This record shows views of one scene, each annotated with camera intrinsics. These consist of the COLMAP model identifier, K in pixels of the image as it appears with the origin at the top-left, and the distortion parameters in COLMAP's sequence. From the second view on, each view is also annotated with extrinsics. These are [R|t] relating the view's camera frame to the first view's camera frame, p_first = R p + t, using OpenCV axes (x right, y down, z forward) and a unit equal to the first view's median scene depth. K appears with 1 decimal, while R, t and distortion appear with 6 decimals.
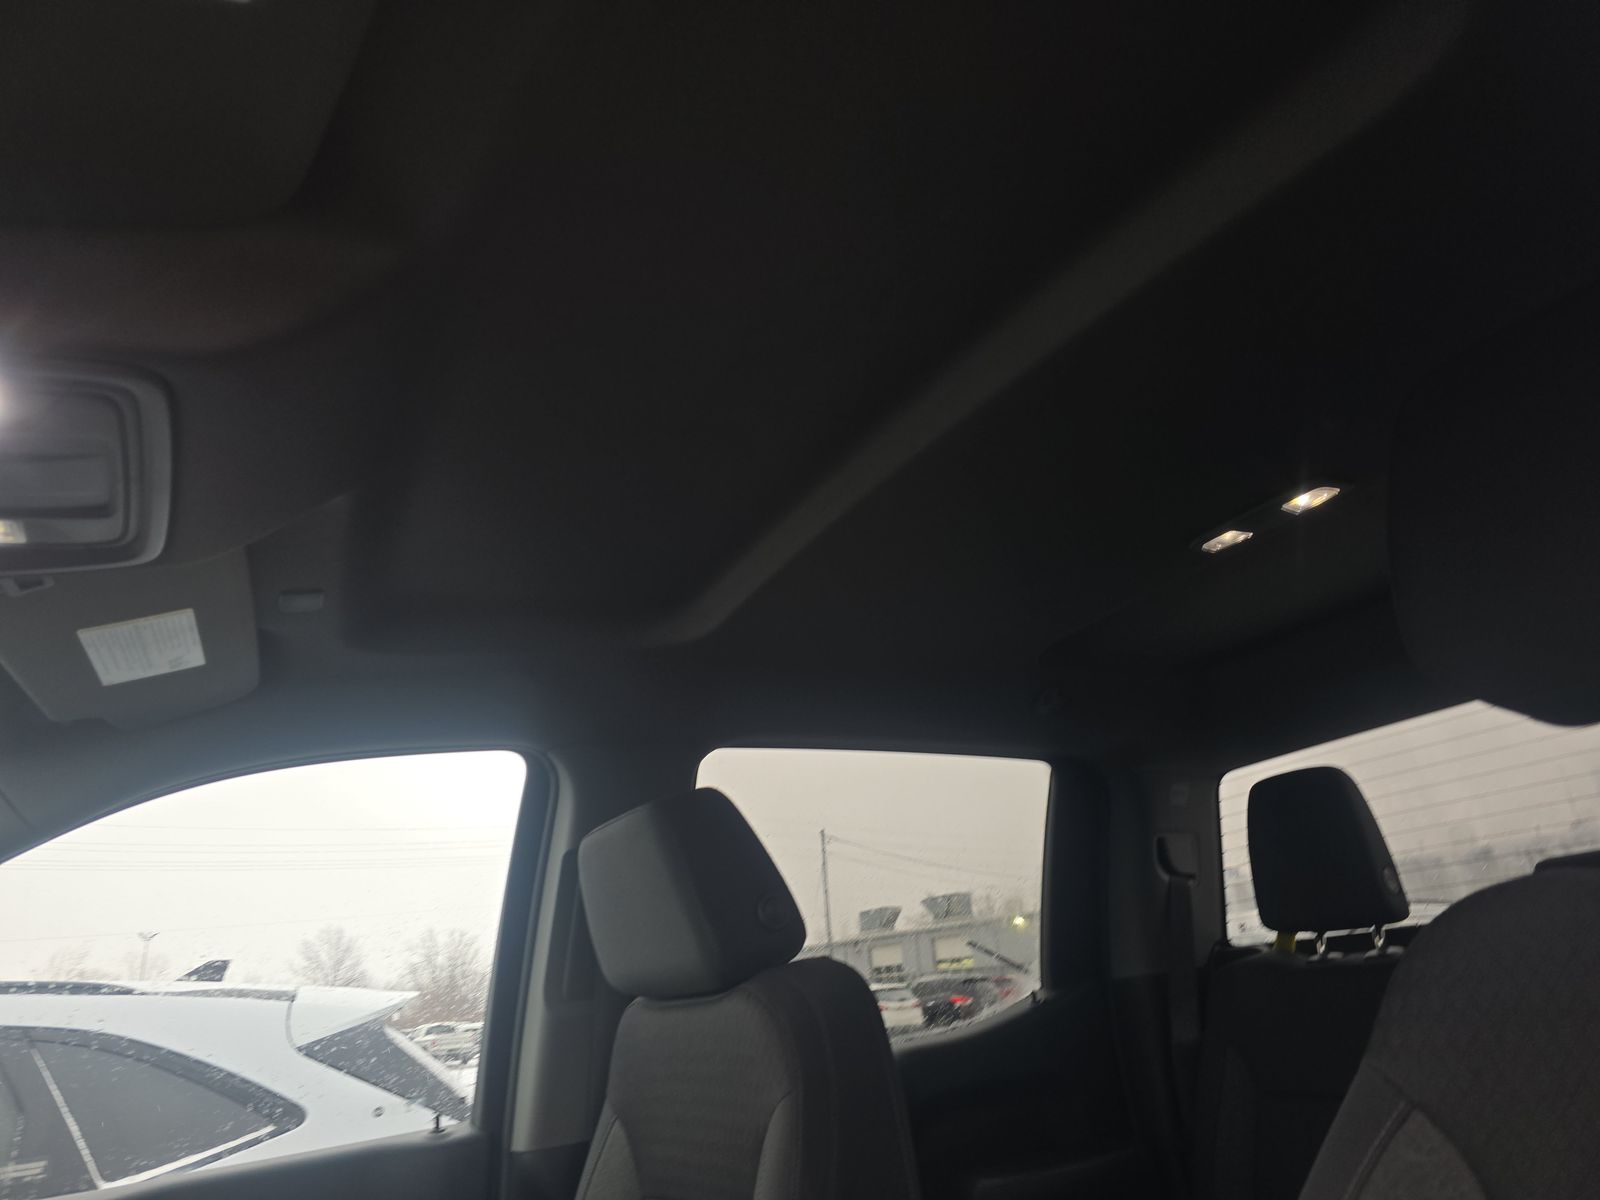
lens RADIAL K [[1048.4, 0, 800.0], [0, 1048.4, 600.0], [0, 0, 1]] dist [0.061049, -0.049851]
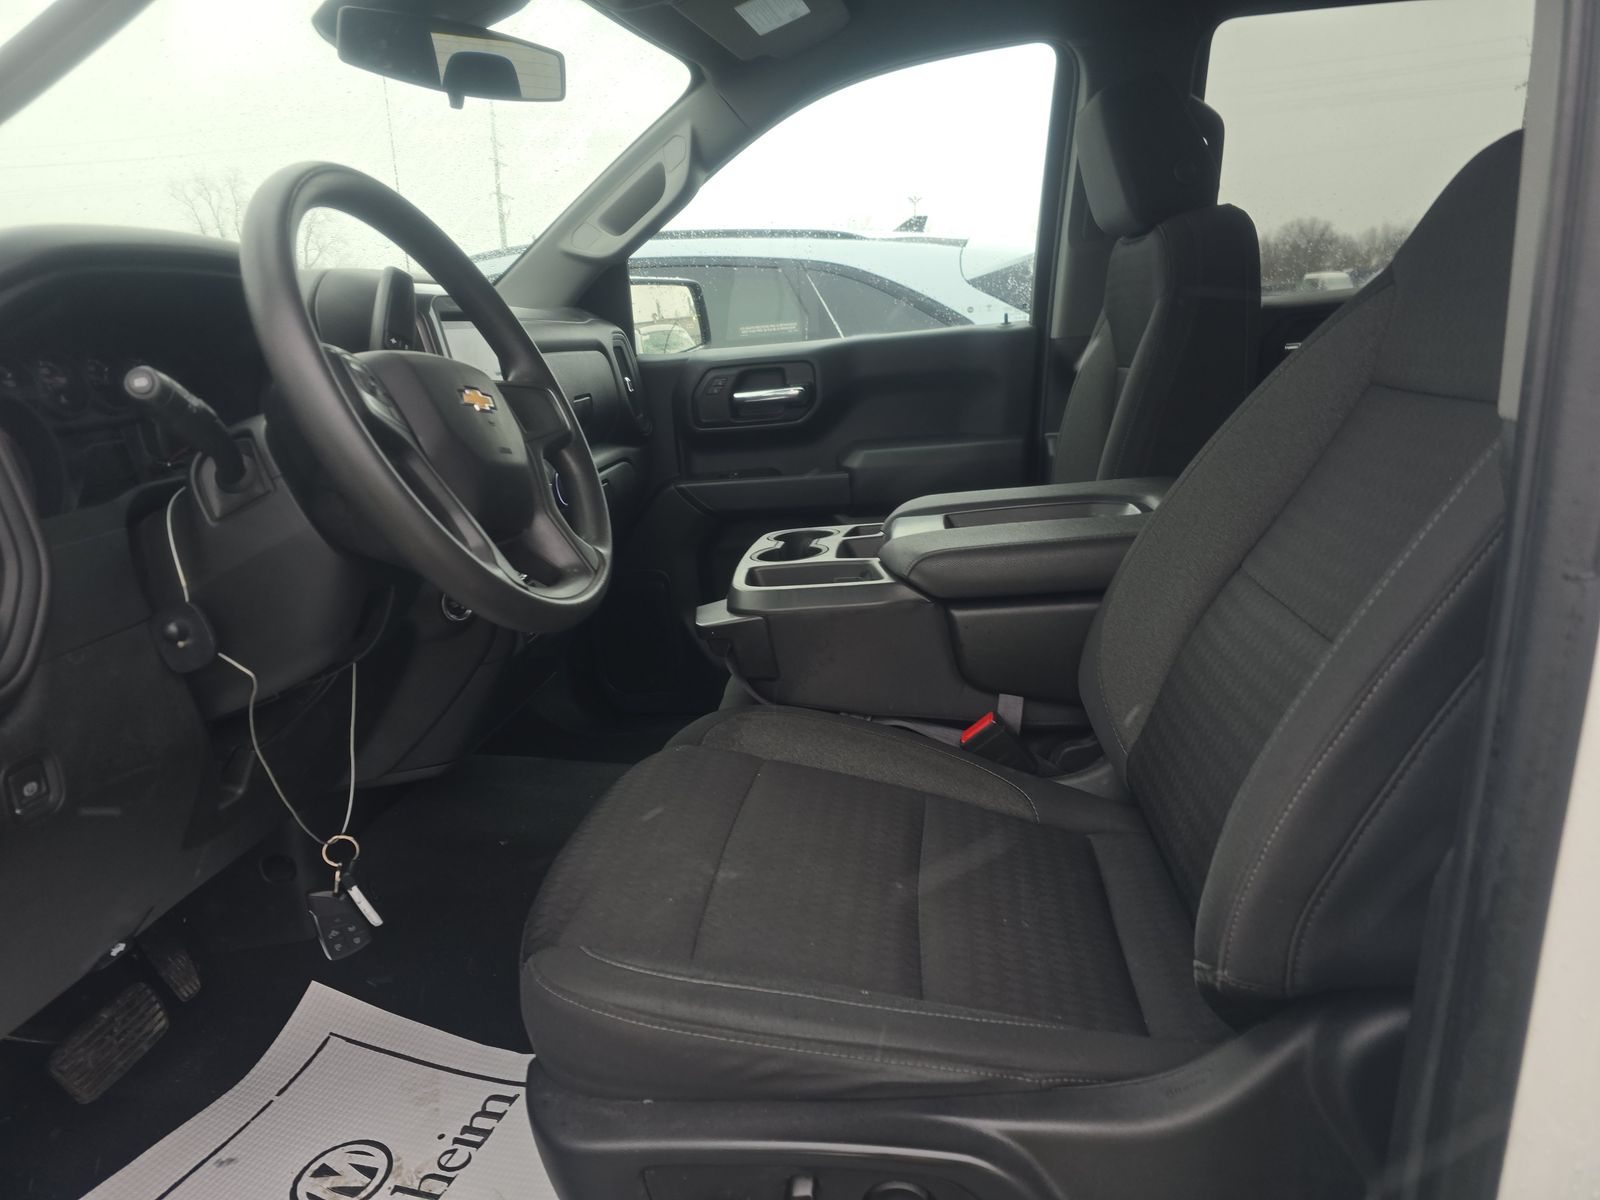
lens RADIAL K [[1048.4, 0, 800.0], [0, 1048.4, 600.0], [0, 0, 1]] dist [0.061049, -0.049851]
pose [[0.814438, 0.201668, -0.544078, 0.164221], [0.179689, 0.803910, 0.566957, -0.048609], [0.551727, -0.559516, 0.618498, -0.165660]]
